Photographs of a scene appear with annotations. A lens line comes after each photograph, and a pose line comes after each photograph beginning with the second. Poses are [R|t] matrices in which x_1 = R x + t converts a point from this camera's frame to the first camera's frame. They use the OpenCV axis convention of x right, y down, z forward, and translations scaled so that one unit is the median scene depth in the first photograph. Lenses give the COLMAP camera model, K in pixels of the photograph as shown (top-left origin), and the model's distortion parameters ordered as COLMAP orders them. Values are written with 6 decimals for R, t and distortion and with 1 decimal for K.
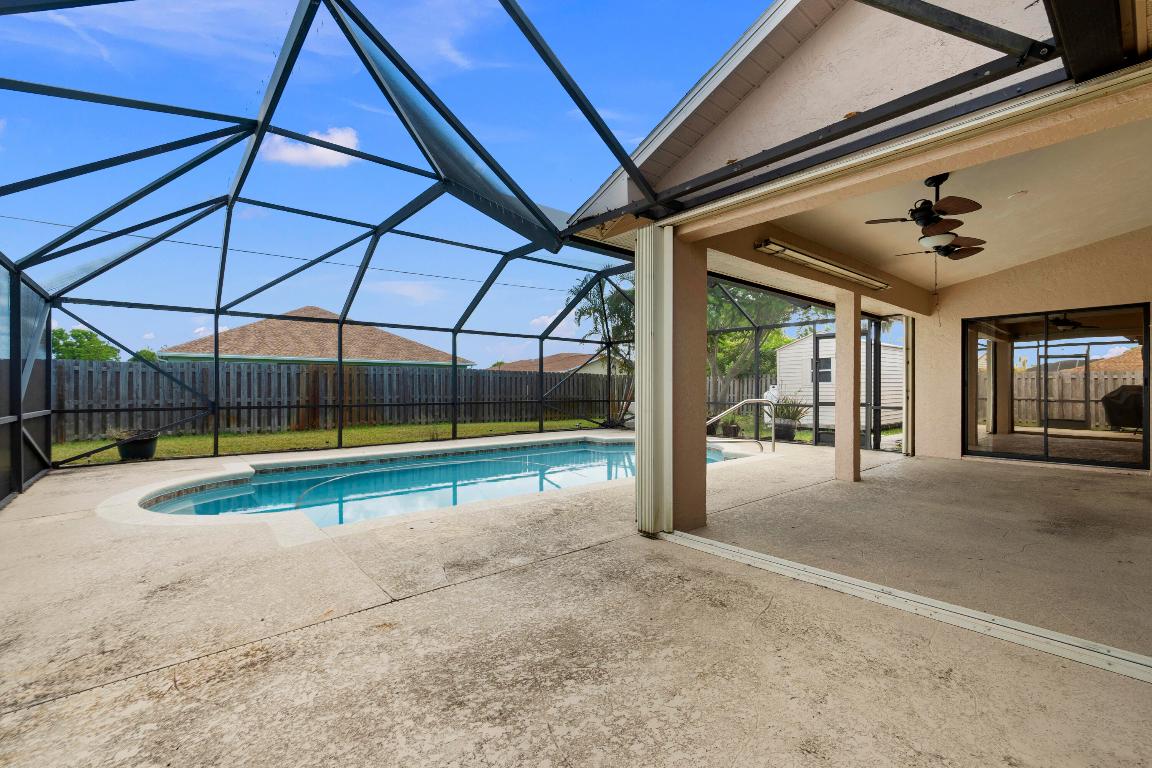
lens RADIAL K [[493.8, 0, 571.4], [0, 493.8, 389.8], [0, 0, 1]] dist [0.001592, -0.000102]
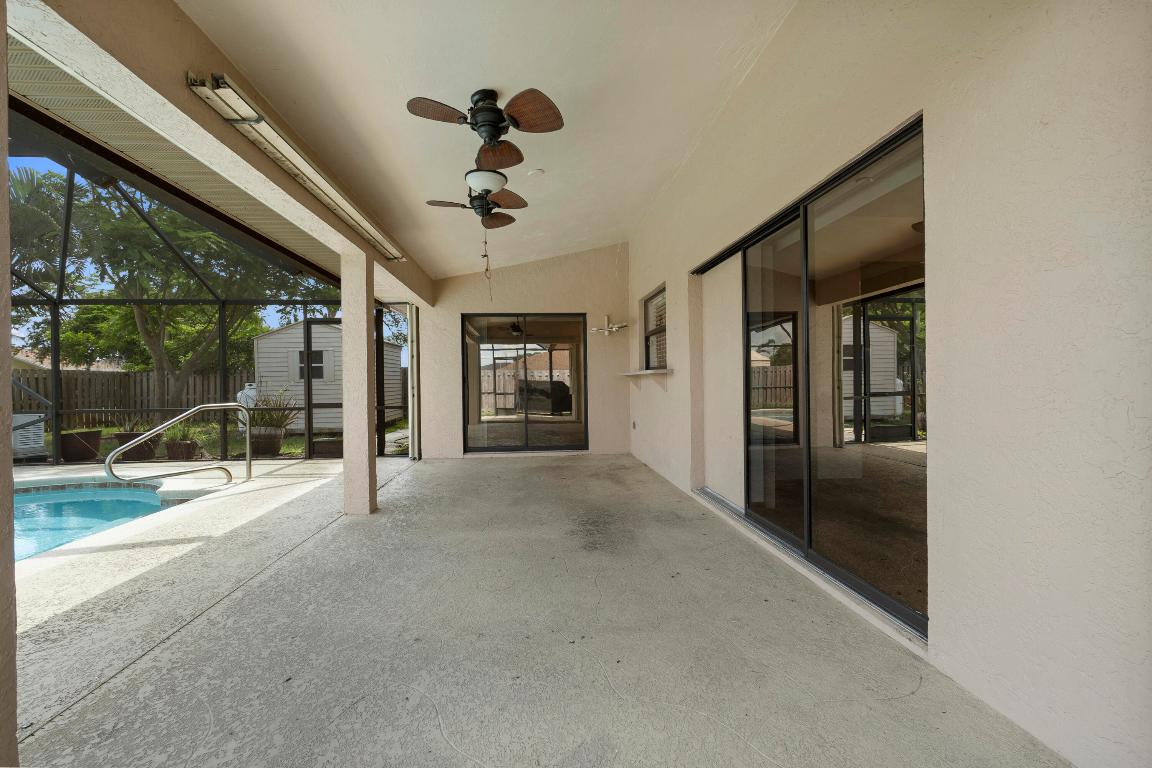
lens RADIAL K [[493.8, 0, 578.9], [0, 493.8, 385.3], [0, 0, 1]] dist [0.001592, -0.000102]
pose [[0.562703, -0.011388, 0.826580, 0.081695], [0.014113, 0.999892, 0.004168, -0.001651], [-0.826538, 0.009320, 0.562803, 0.188059]]
